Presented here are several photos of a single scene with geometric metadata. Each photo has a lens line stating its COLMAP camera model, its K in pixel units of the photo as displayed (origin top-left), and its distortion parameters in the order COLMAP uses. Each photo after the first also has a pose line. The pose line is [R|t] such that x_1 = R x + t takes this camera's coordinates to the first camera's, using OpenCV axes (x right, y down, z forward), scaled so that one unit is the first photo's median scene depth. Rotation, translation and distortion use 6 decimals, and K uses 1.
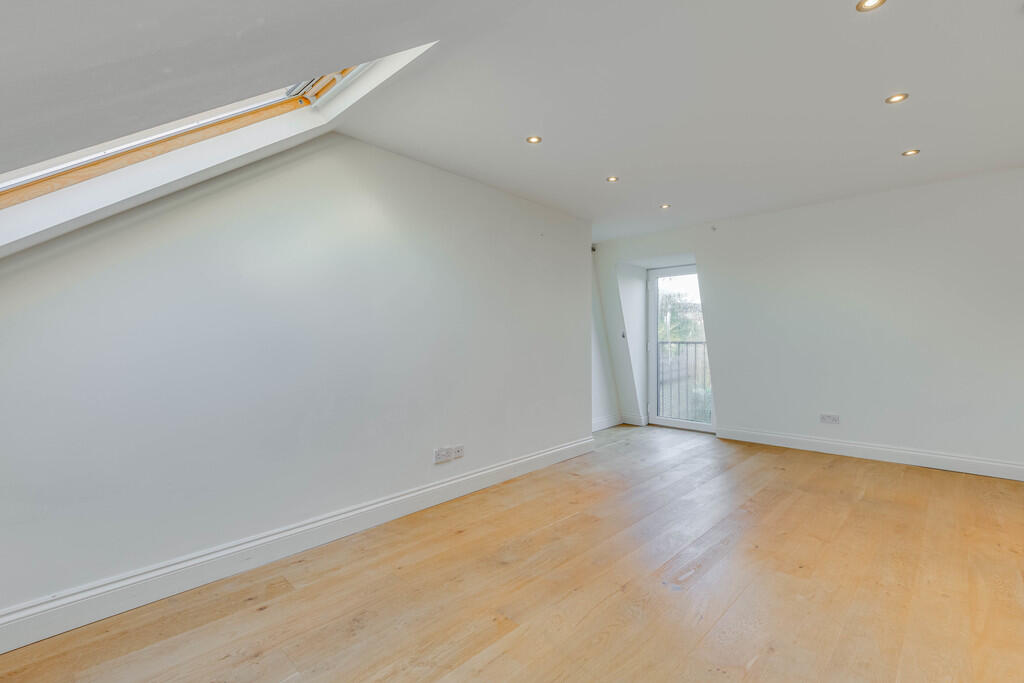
lens RADIAL K [[460.2, 0, 517.4], [0, 460.2, 337.3], [0, 0, 1]] dist [0.022705, -0.012492]
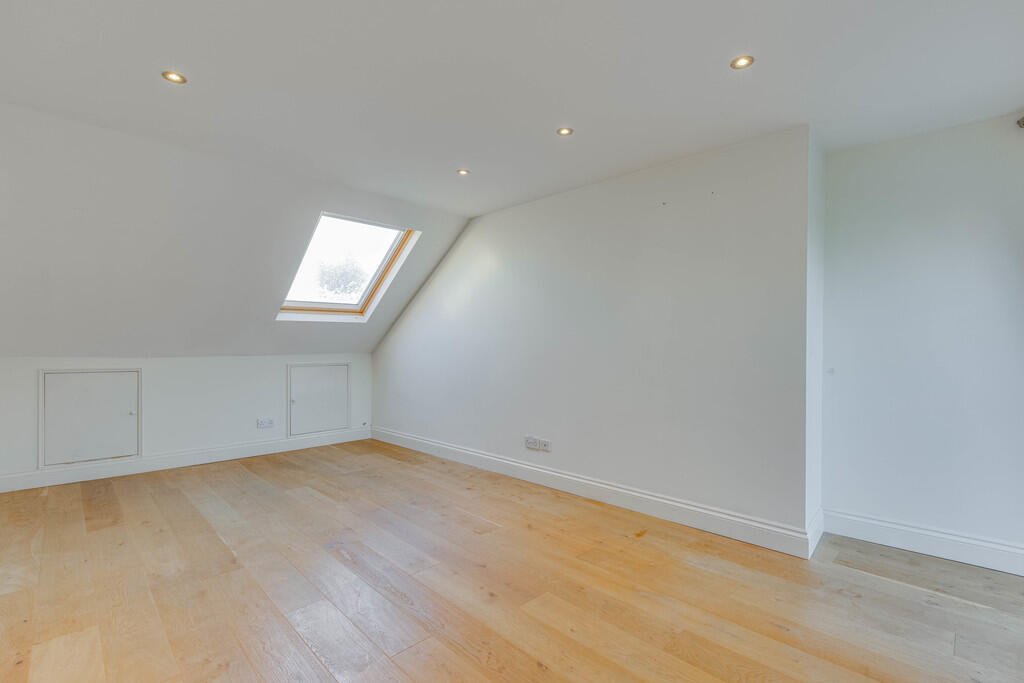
lens RADIAL K [[460.2, 0, 517.6], [0, 460.2, 344.4], [0, 0, 1]] dist [0.022705, -0.012492]
pose [[-0.026477, 0.005020, -0.999637, 1.010563], [0.000733, 0.999987, 0.005003, -0.000876], [0.999649, -0.000601, -0.026480, 0.992279]]
